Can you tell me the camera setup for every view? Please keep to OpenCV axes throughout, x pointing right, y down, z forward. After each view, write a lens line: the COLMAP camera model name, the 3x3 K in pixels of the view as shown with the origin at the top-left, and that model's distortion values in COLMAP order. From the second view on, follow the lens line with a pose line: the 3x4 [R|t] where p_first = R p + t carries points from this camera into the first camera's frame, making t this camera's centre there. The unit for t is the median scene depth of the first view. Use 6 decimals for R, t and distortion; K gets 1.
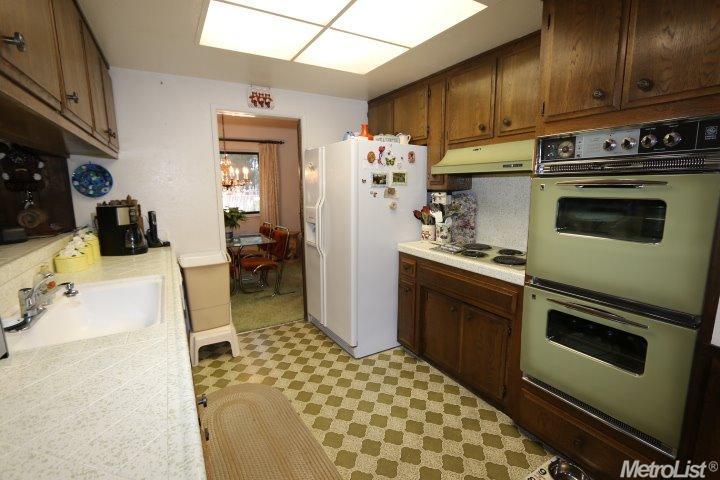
lens RADIAL K [[336.0, 0, 358.2], [0, 336.0, 241.7], [0, 0, 1]] dist [-0.001785, -0.000189]
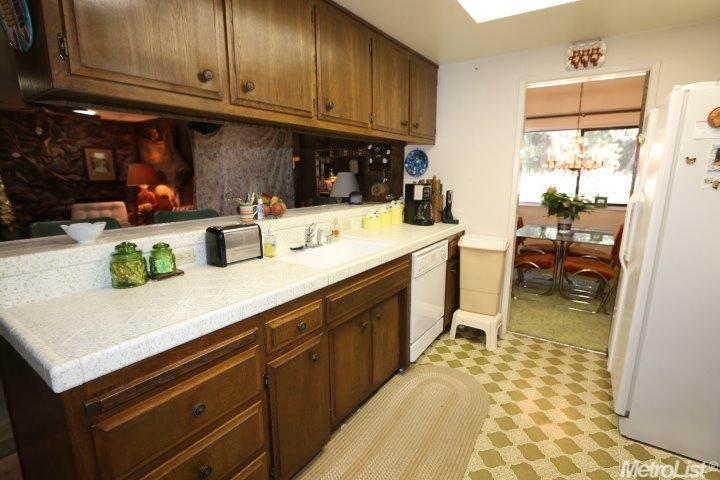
lens RADIAL K [[359.1, 0, 359.0], [0, 359.1, 239.9], [0, 0, 1]] dist [-0.001558, 0.000346]
pose [[0.433771, 0.180286, -0.882802, 0.338353], [-0.156154, 0.979993, 0.123407, -0.030942], [0.887389, 0.084323, 0.453245, 0.211215]]
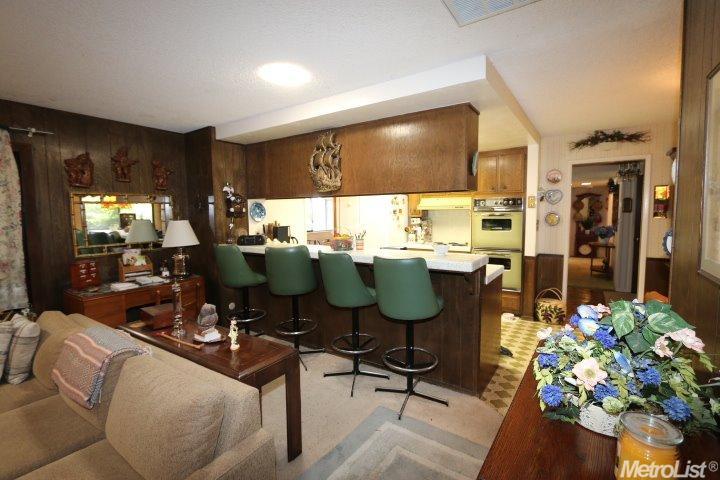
lens RADIAL K [[336.0, 0, 363.8], [0, 336.0, 239.2], [0, 0, 1]] dist [-0.001785, -0.000189]
pose [[0.896690, -0.030043, 0.441638, -1.013365], [0.072620, 0.994161, -0.079816, 0.128249], [-0.436661, 0.103642, 0.893636, -0.728676]]
